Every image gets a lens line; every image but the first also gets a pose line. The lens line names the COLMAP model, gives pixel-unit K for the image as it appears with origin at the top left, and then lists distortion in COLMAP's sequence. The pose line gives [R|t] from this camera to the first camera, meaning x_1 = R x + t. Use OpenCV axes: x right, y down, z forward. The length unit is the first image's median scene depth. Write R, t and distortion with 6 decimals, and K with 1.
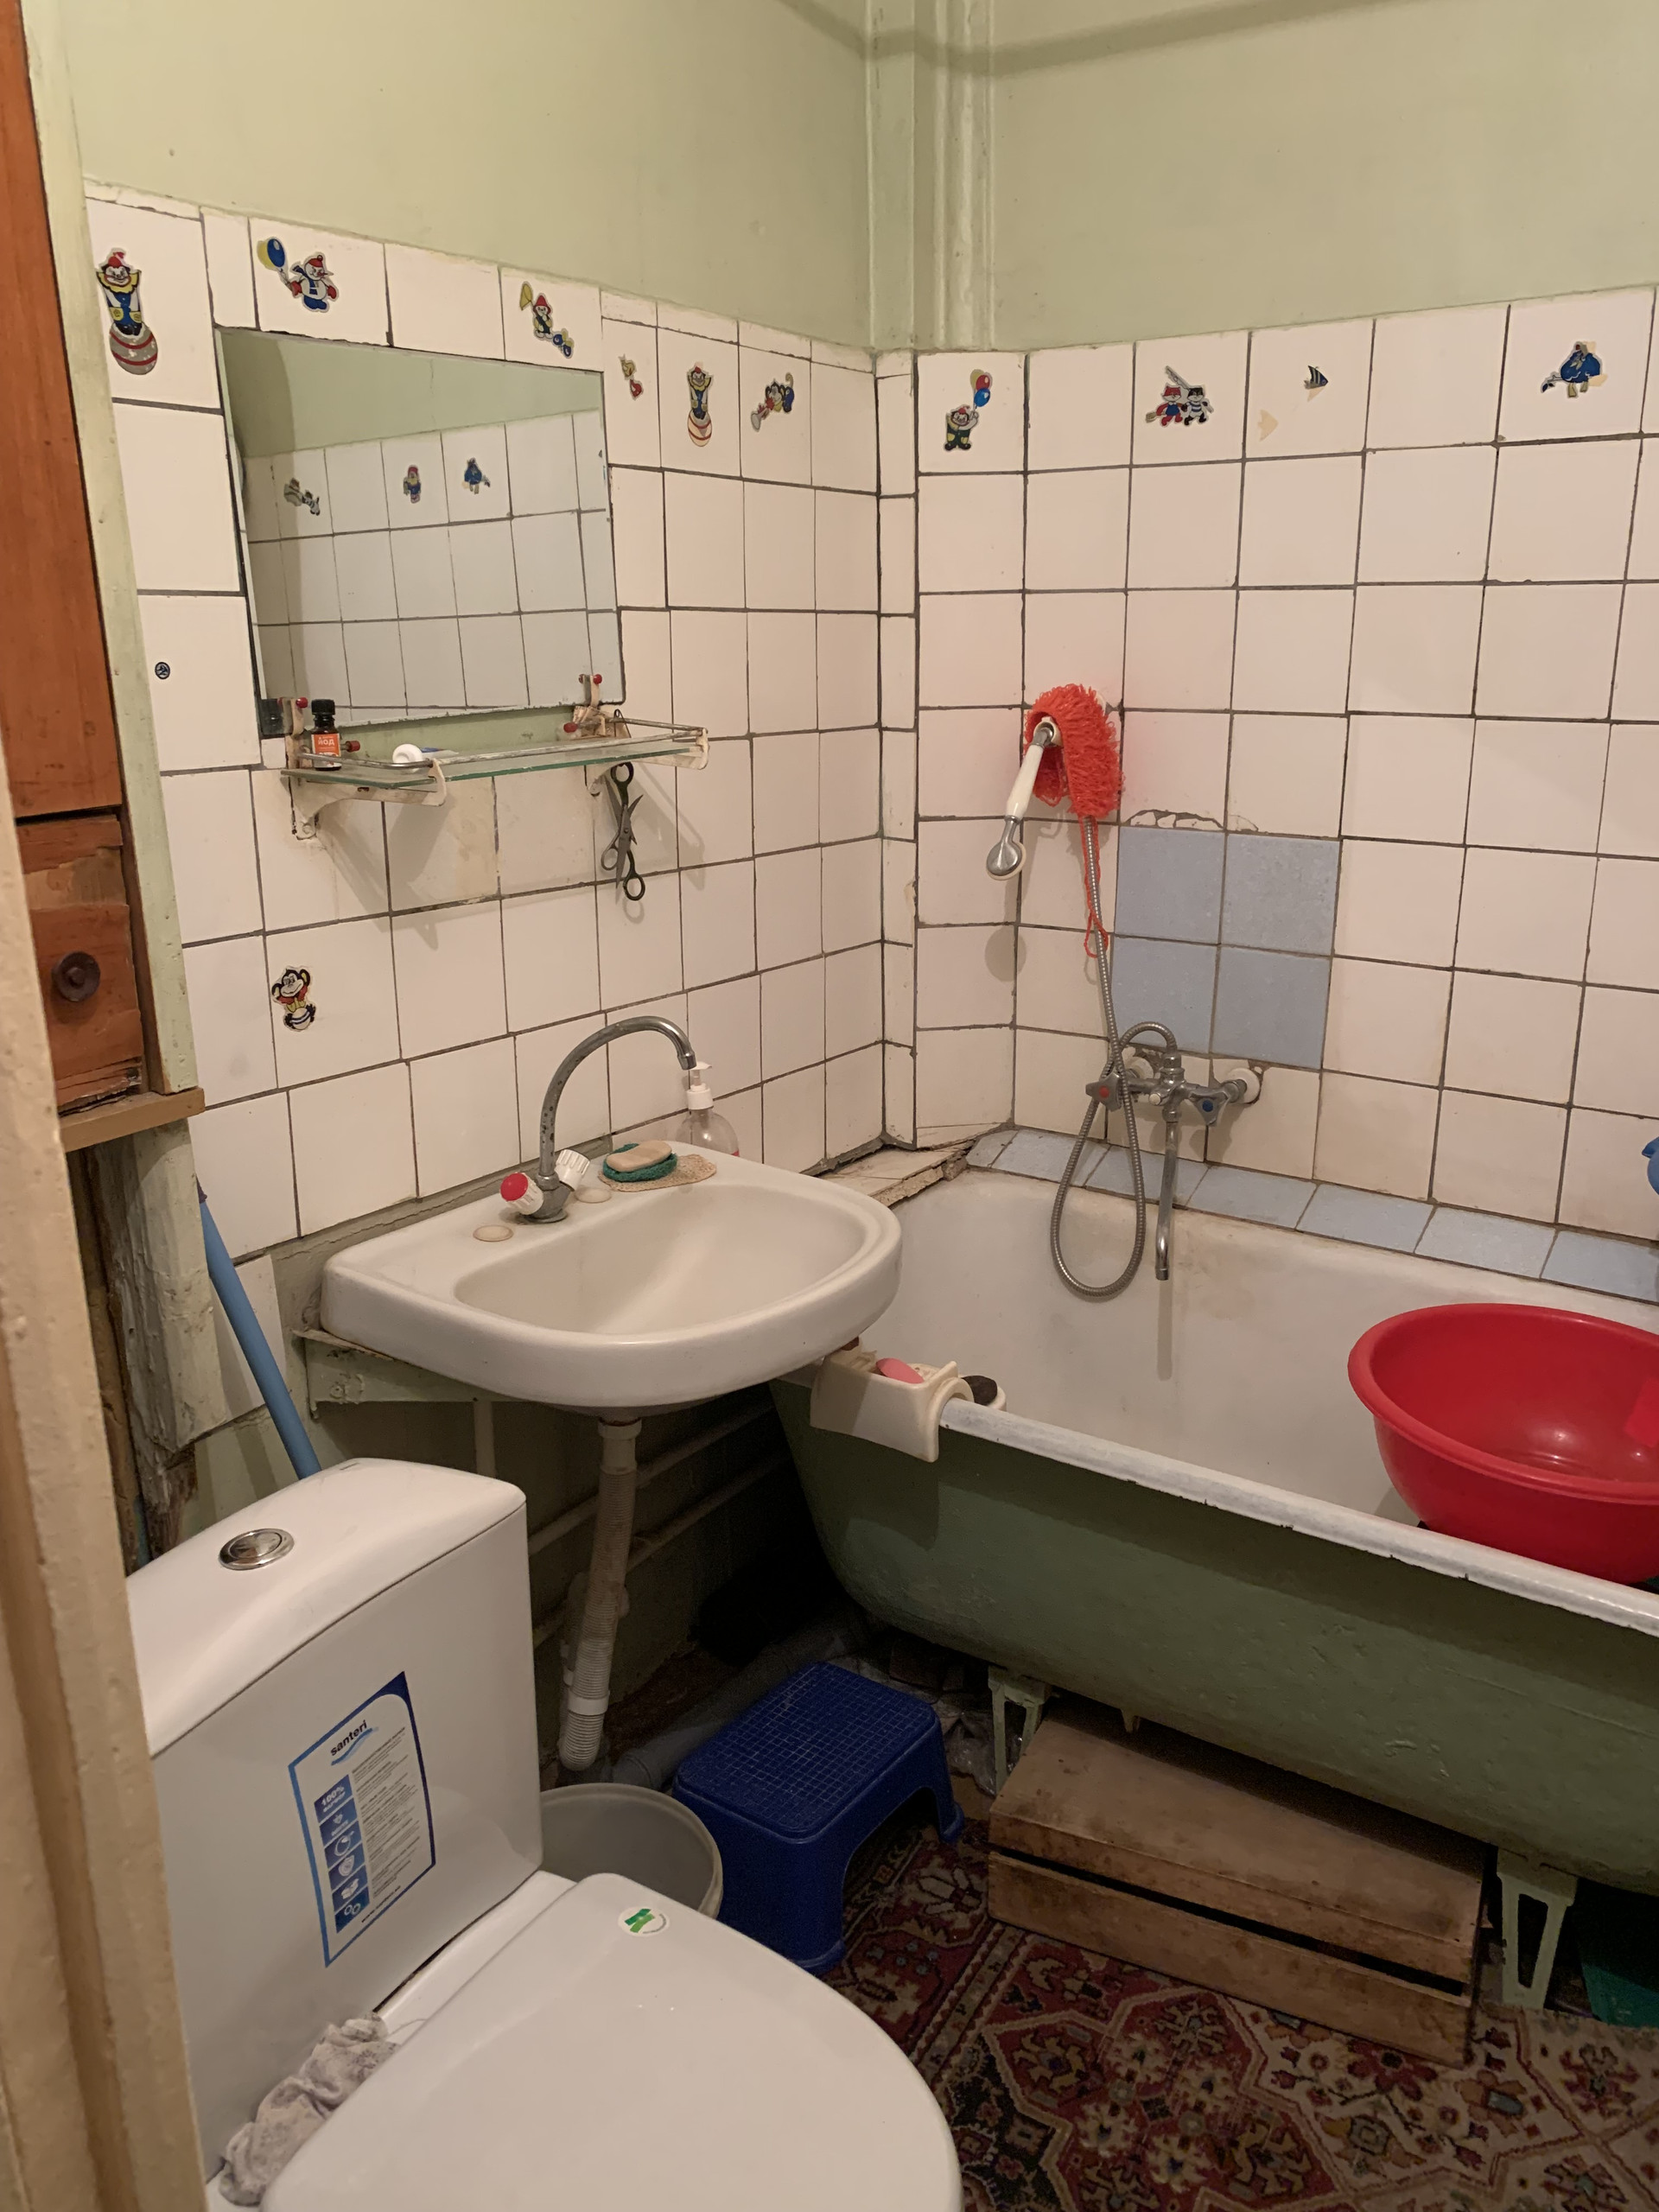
lens RADIAL K [[1695.4, 0, 829.5], [0, 1695.4, 1106.0], [0, 0, 1]] dist [0.058390, -0.069024]
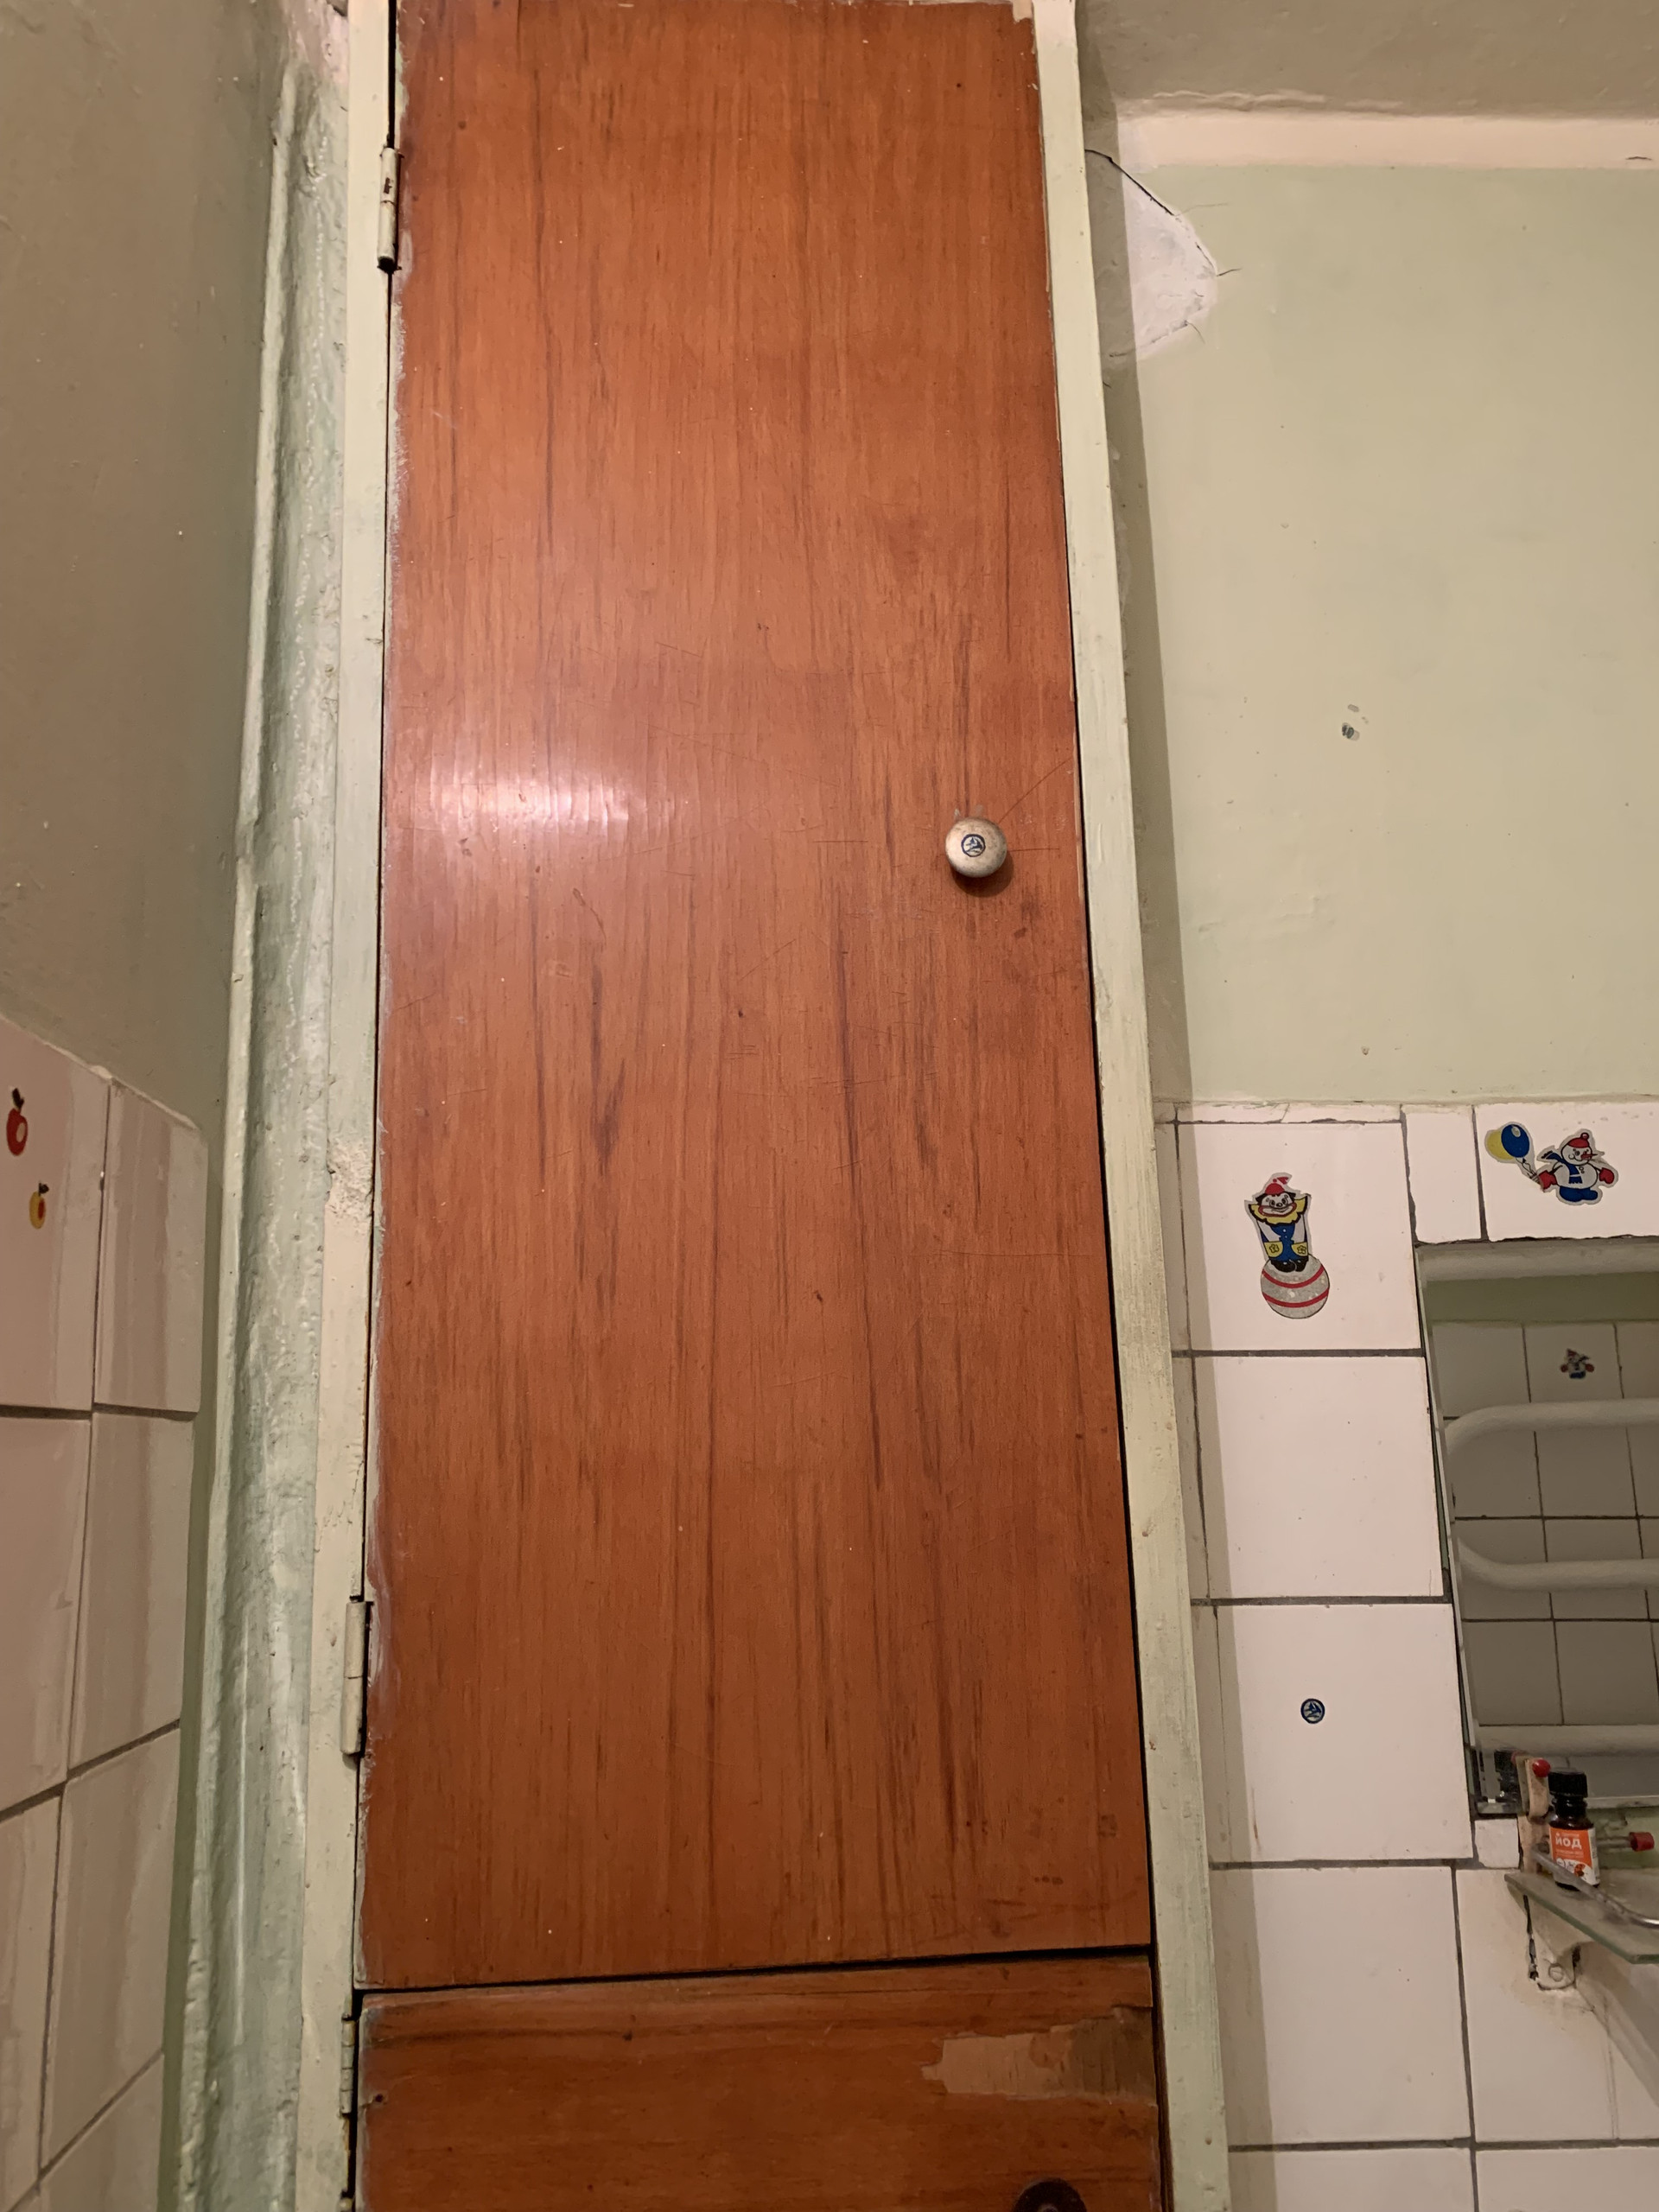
lens RADIAL K [[1695.4, 0, 829.5], [0, 1695.4, 1106.0], [0, 0, 1]] dist [0.058390, -0.069024]
pose [[0.598232, -0.157125, -0.785767, 0.060631], [-0.209295, 0.915912, -0.342493, -0.145761], [0.773508, 0.369347, 0.515042, 0.286258]]
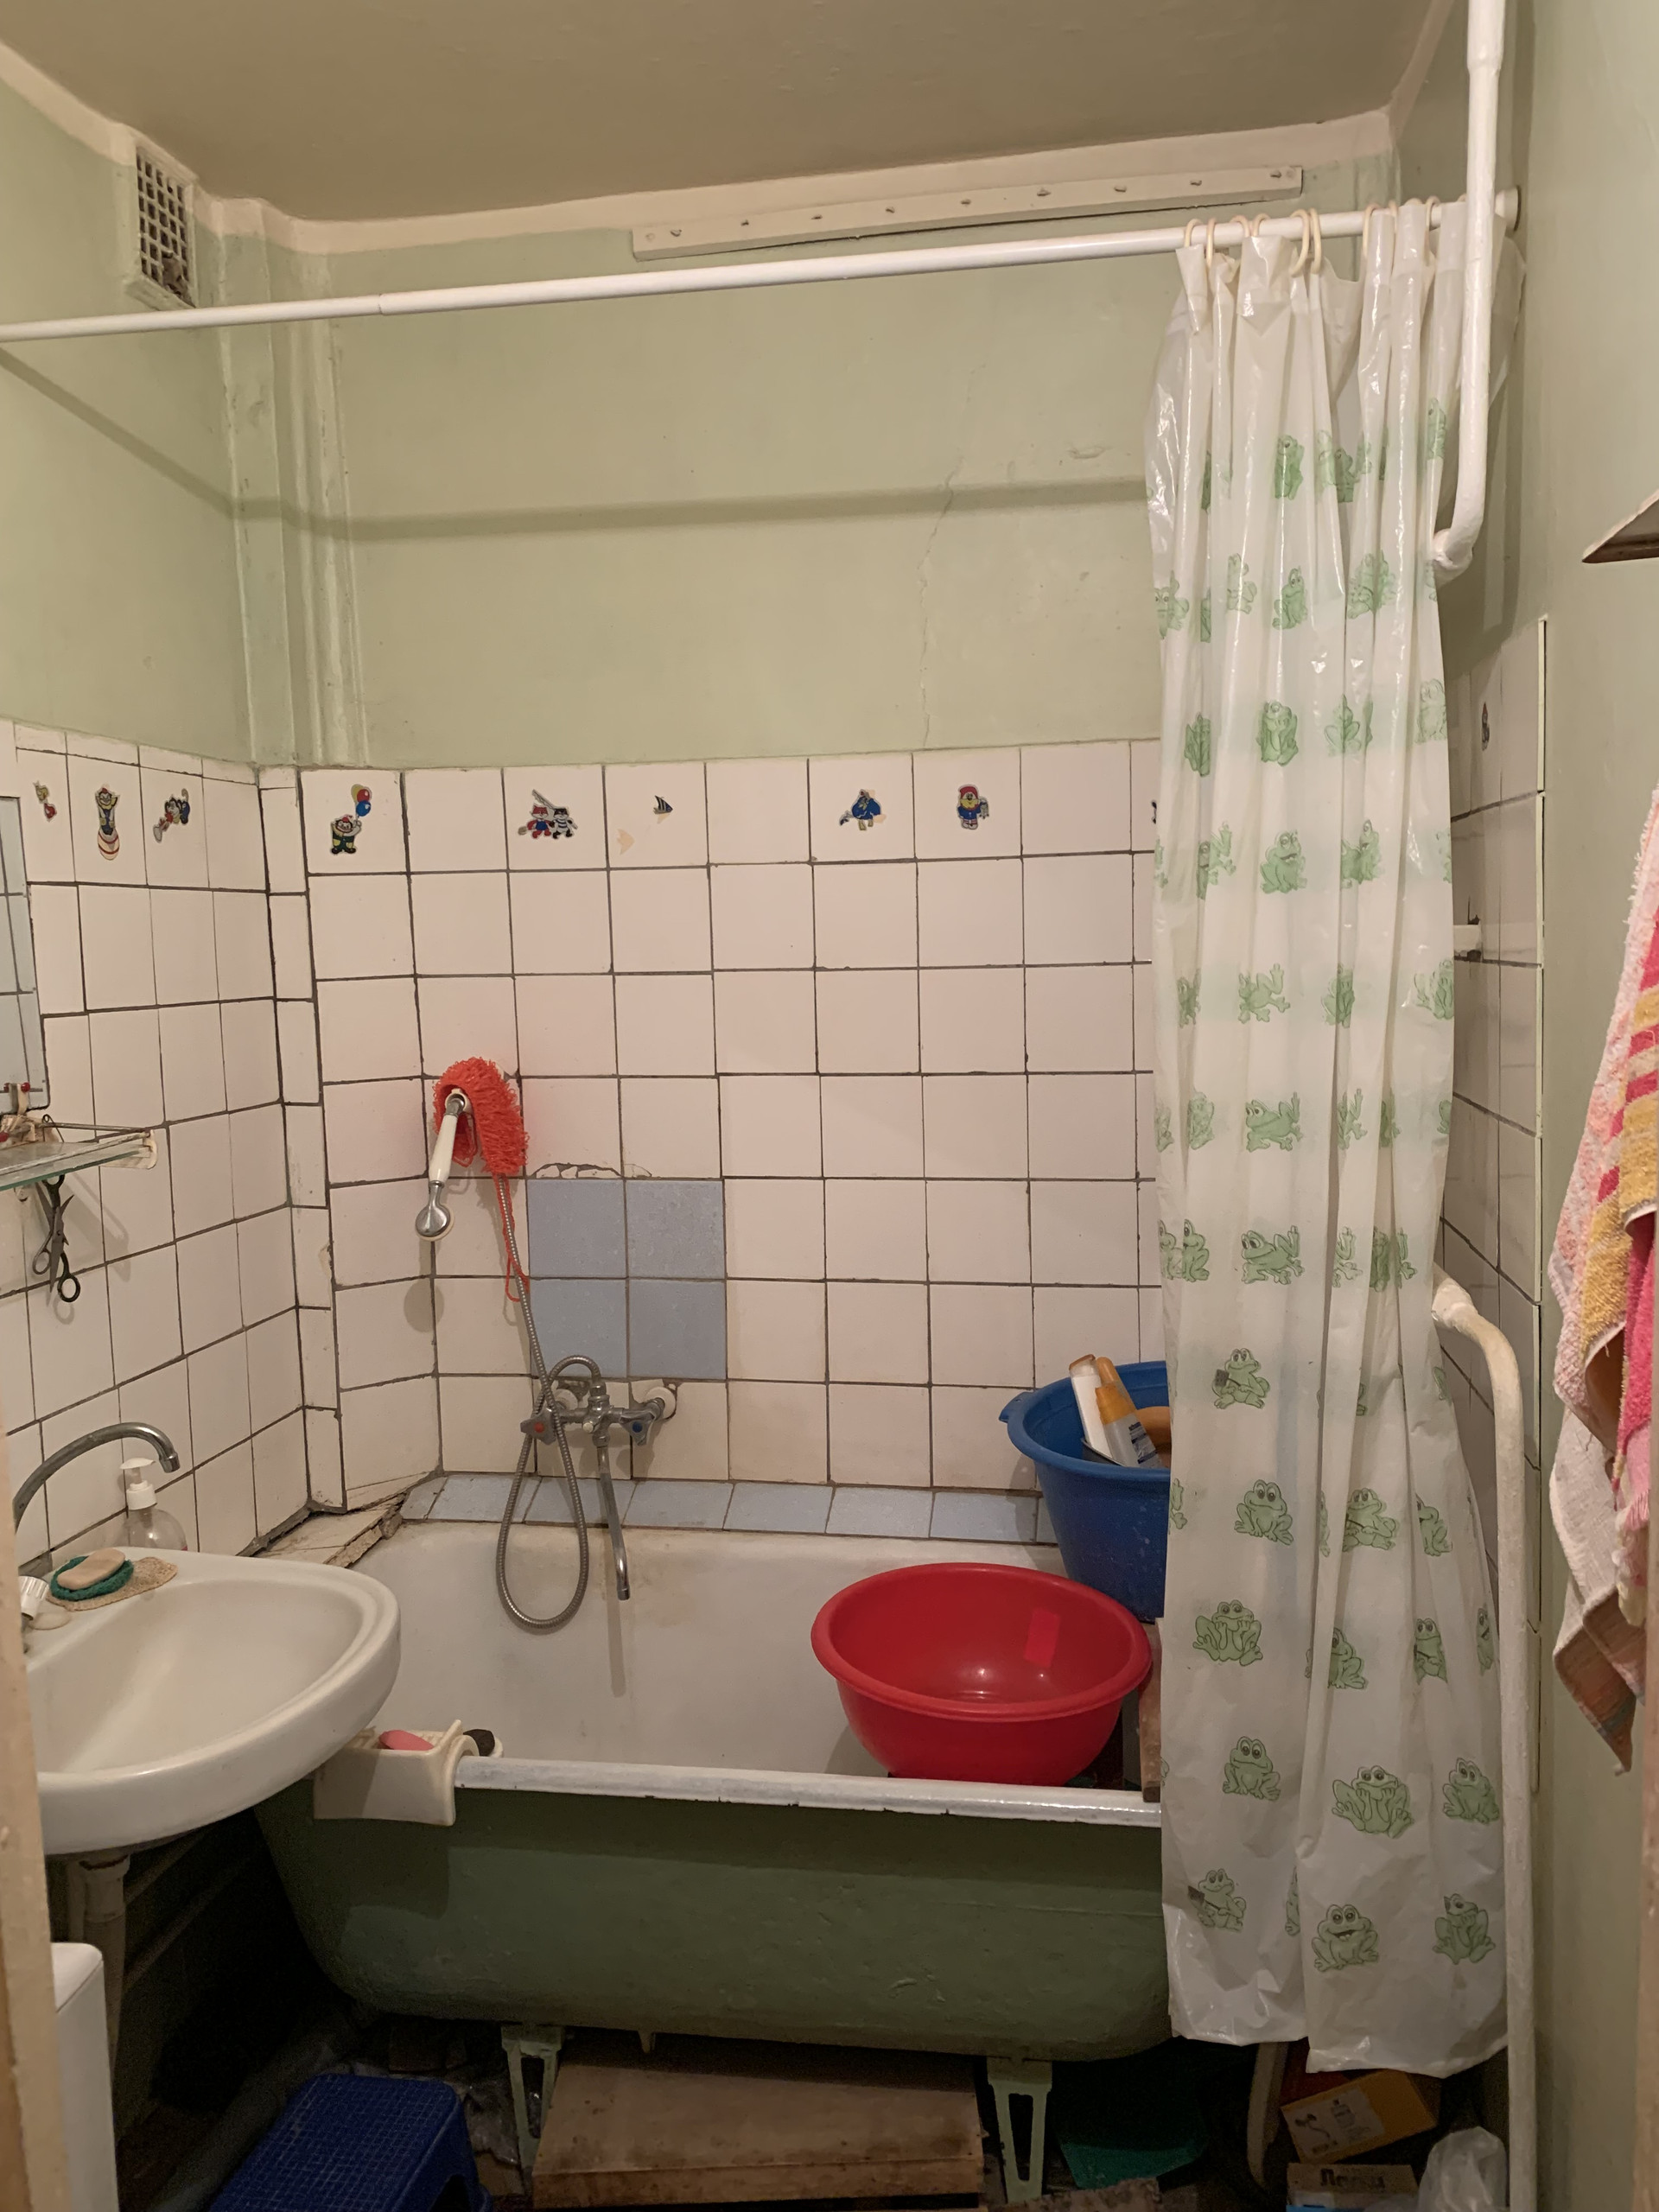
lens RADIAL K [[1744.3, 0, 829.5], [0, 1744.3, 1106.0], [0, 0, 1]] dist [0.135806, -0.231936]
pose [[0.903886, -0.062161, 0.423234, -0.140055], [0.133419, 0.980999, -0.140857, -0.029007], [-0.406436, 0.183786, 0.895004, -0.107059]]
